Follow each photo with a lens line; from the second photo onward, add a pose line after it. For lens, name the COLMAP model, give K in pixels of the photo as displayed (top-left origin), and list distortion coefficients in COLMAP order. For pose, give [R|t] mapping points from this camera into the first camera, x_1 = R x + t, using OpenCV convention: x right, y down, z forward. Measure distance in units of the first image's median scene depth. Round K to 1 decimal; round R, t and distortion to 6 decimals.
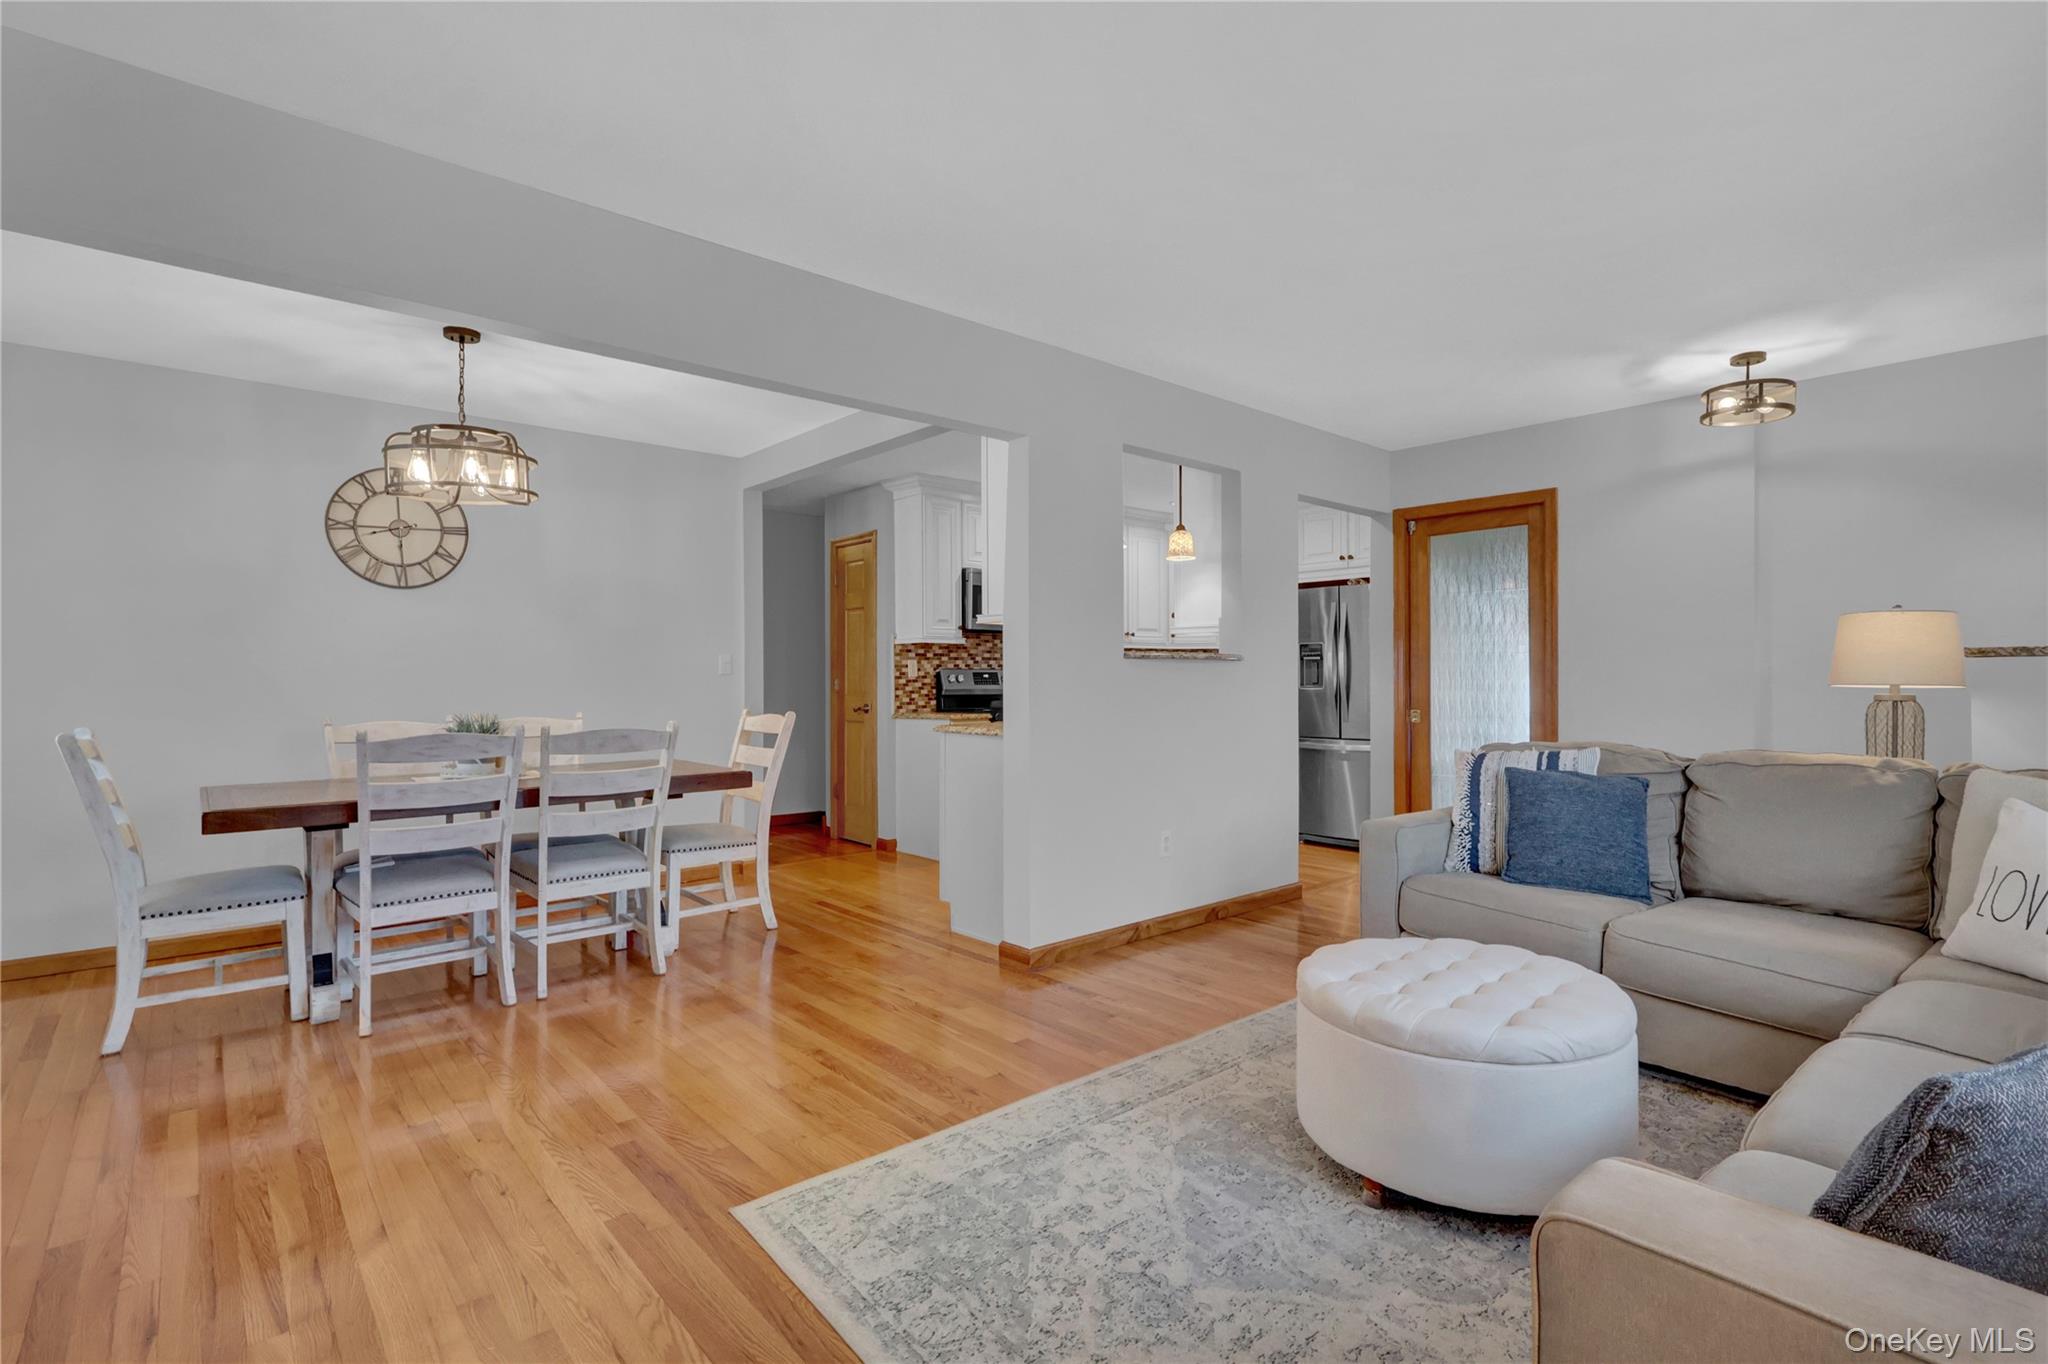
lens RADIAL K [[943.3, 0, 1019.2], [0, 943.3, 681.0], [0, 0, 1]] dist [-0.002291, 0.002612]
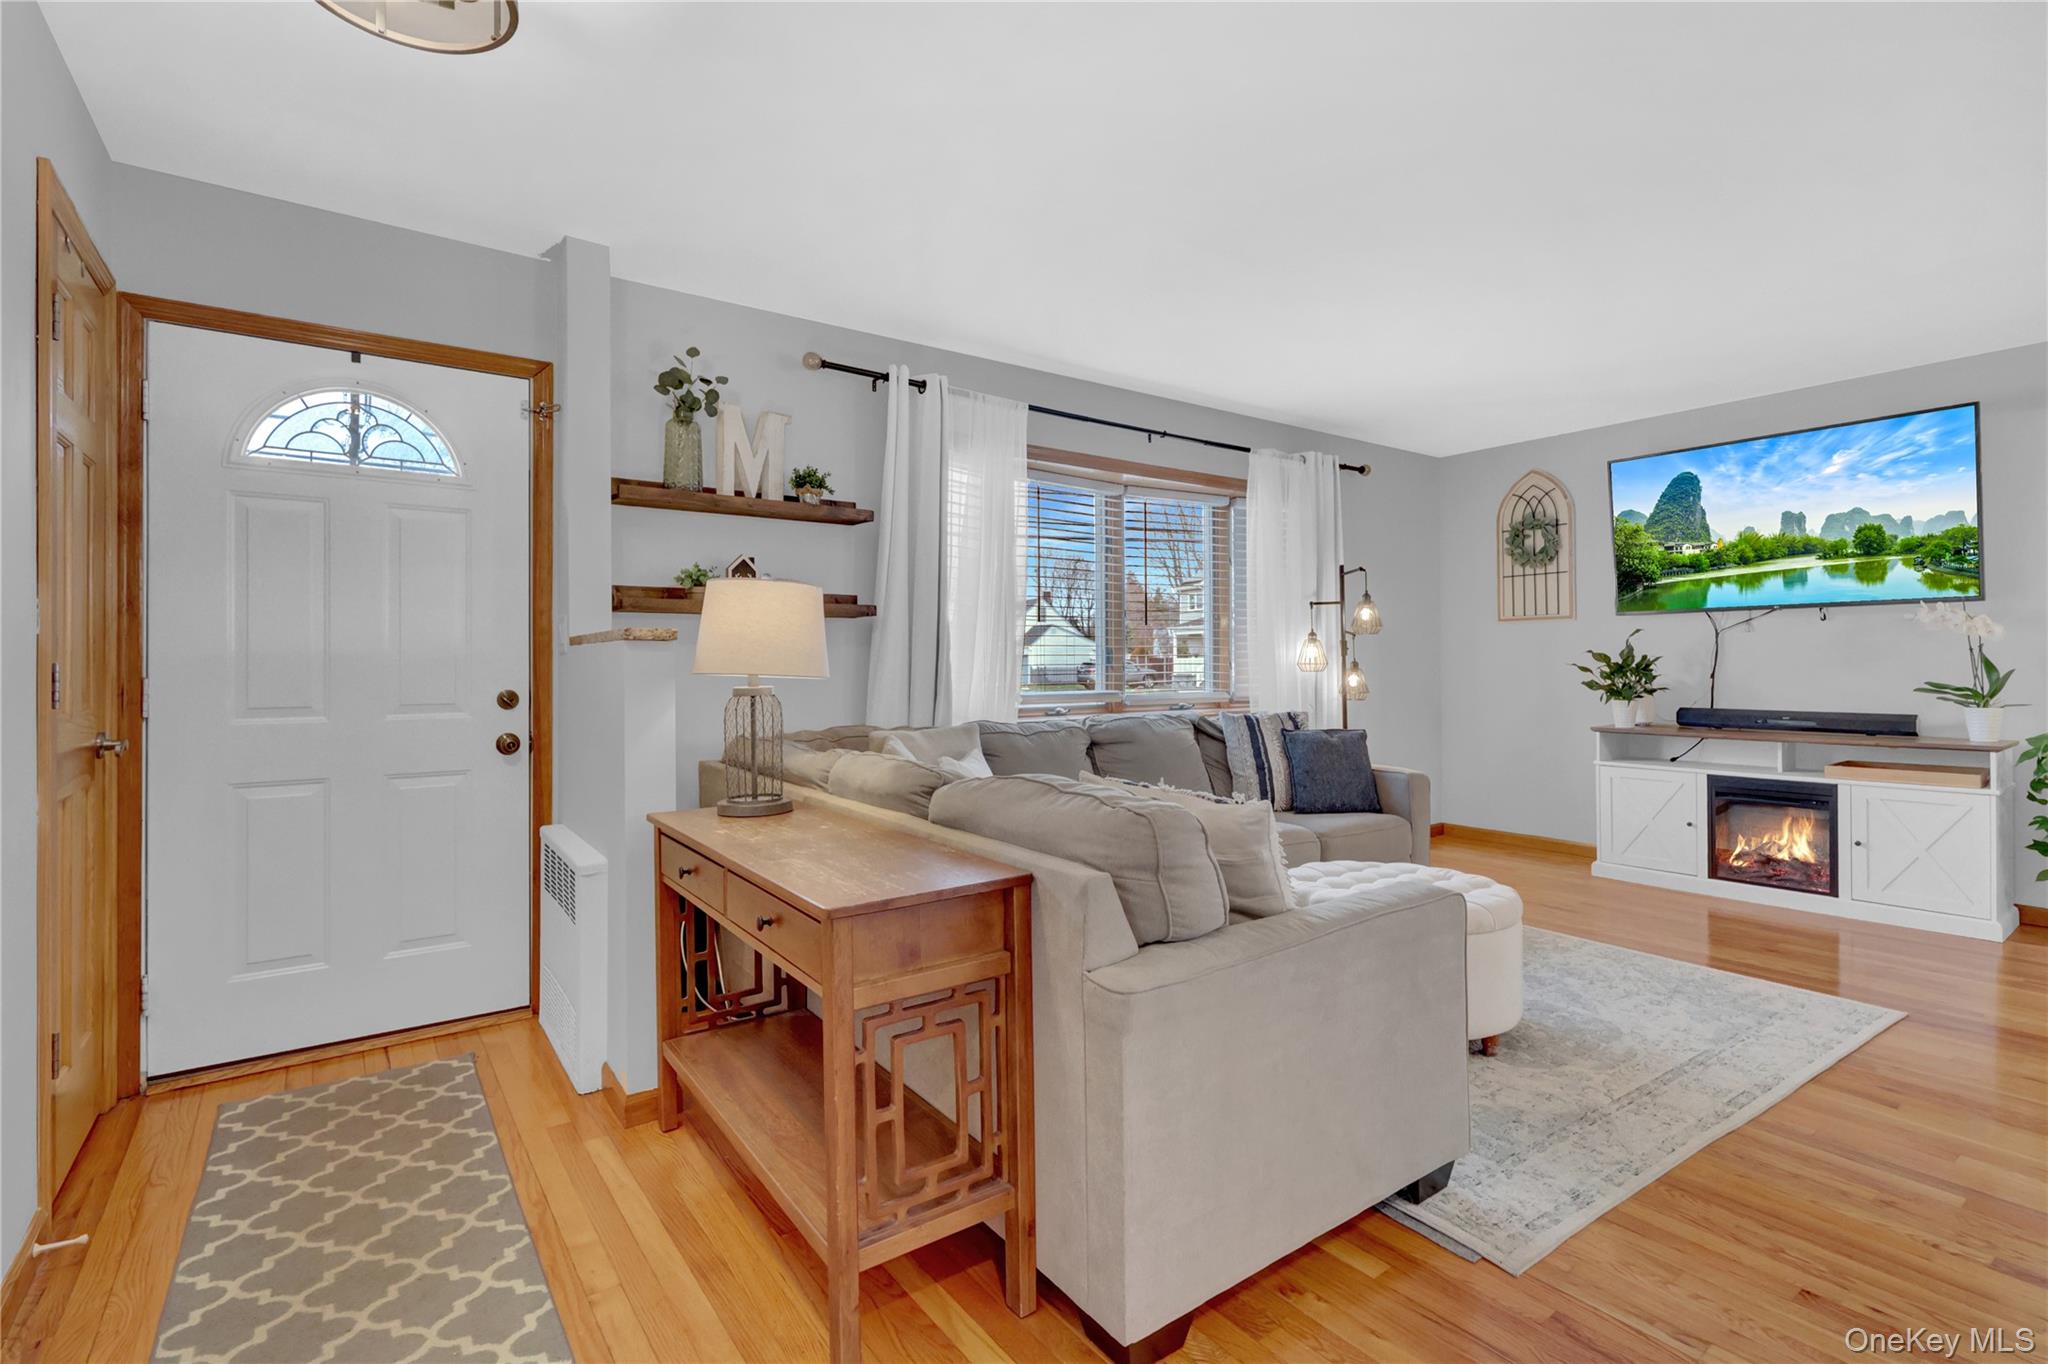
lens RADIAL K [[943.3, 0, 1038.9], [0, 943.3, 649.0], [0, 0, 1]] dist [-0.002291, 0.002612]
pose [[-0.996624, 0.008516, 0.081654, 0.421702], [0.007657, 0.999912, -0.010830, -0.004046], [-0.081739, -0.010168, -0.996602, 1.175278]]
